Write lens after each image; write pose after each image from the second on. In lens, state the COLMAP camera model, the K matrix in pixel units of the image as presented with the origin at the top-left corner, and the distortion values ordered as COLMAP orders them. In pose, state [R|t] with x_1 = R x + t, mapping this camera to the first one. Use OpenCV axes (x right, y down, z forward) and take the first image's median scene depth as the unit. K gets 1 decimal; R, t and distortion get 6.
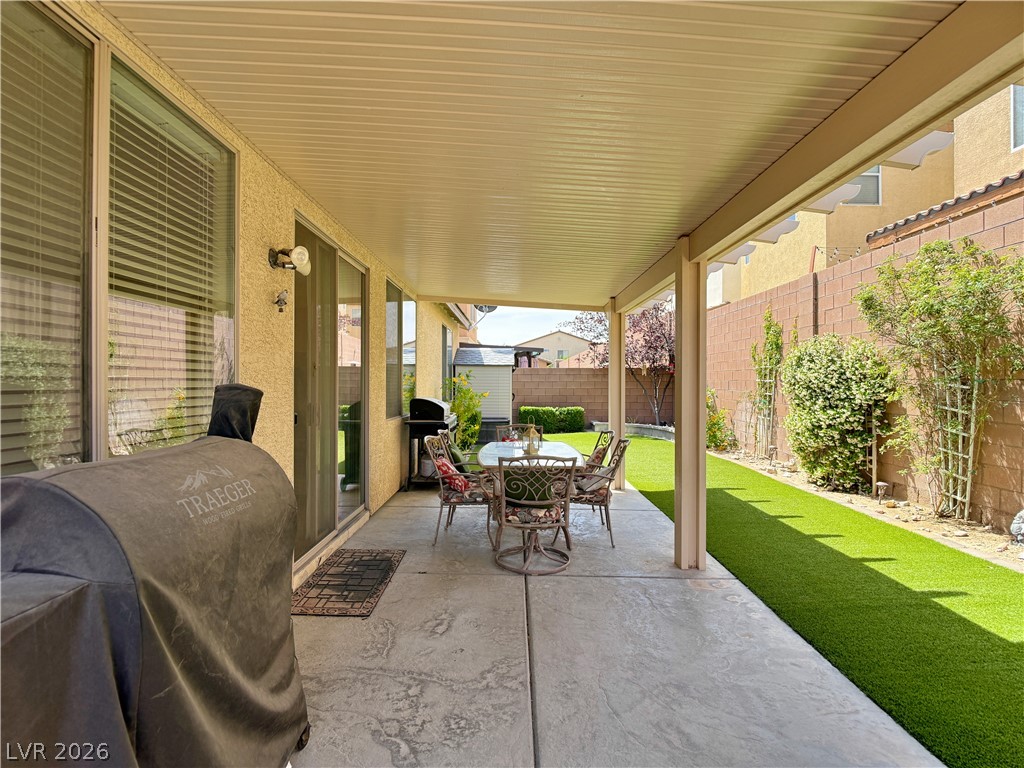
lens RADIAL K [[524.3, 0, 508.7], [0, 524.3, 386.3], [0, 0, 1]] dist [-0.030258, 0.001970]
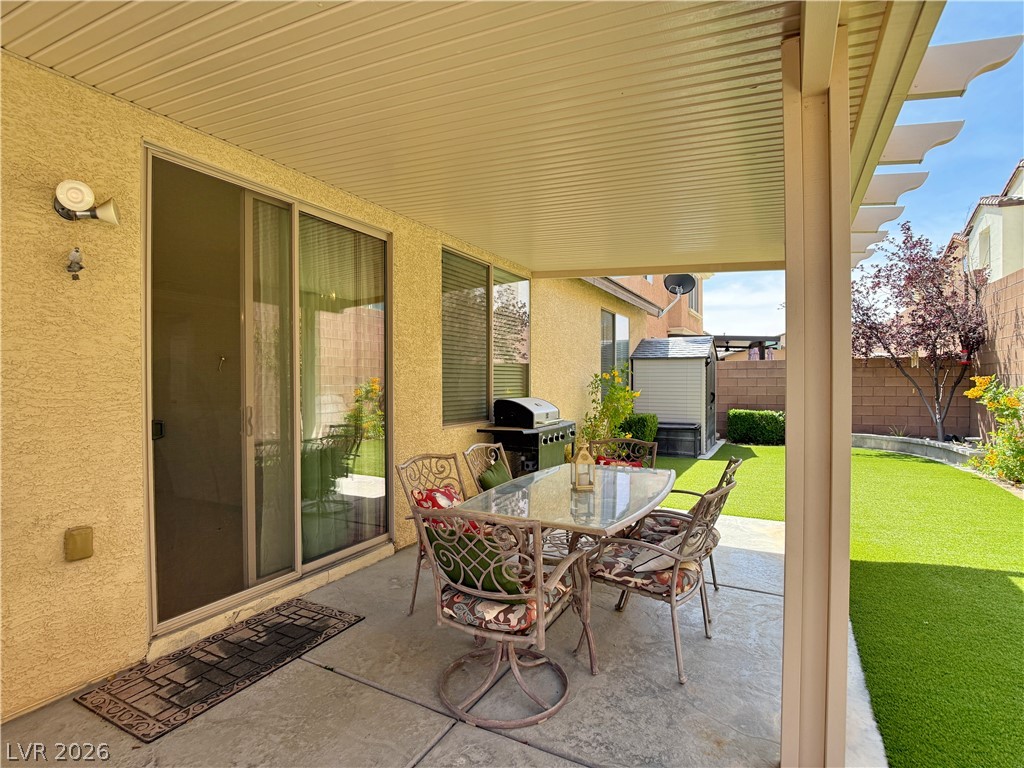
lens RADIAL K [[524.3, 0, 508.7], [0, 524.3, 386.3], [0, 0, 1]] dist [-0.030258, 0.001970]
pose [[0.888741, 0.000328, -0.458409, 0.160609], [0.001562, 0.999992, 0.003746, 0.000535], [0.458407, -0.004045, 0.888733, 0.252799]]
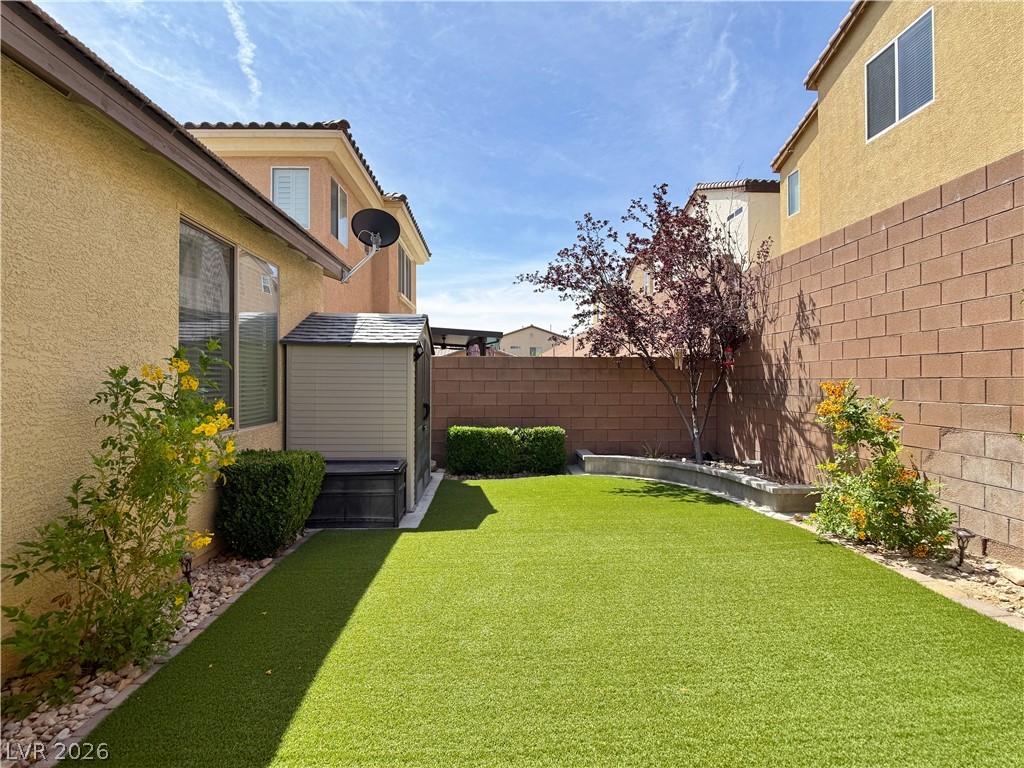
lens RADIAL K [[524.3, 0, 508.7], [0, 524.3, 386.3], [0, 0, 1]] dist [-0.030258, 0.001970]
pose [[0.998771, 0.000938, 0.049545, 0.104258], [-0.000927, 1.000000, -0.000253, -0.005412], [-0.049546, 0.000207, 0.998772, 0.825526]]
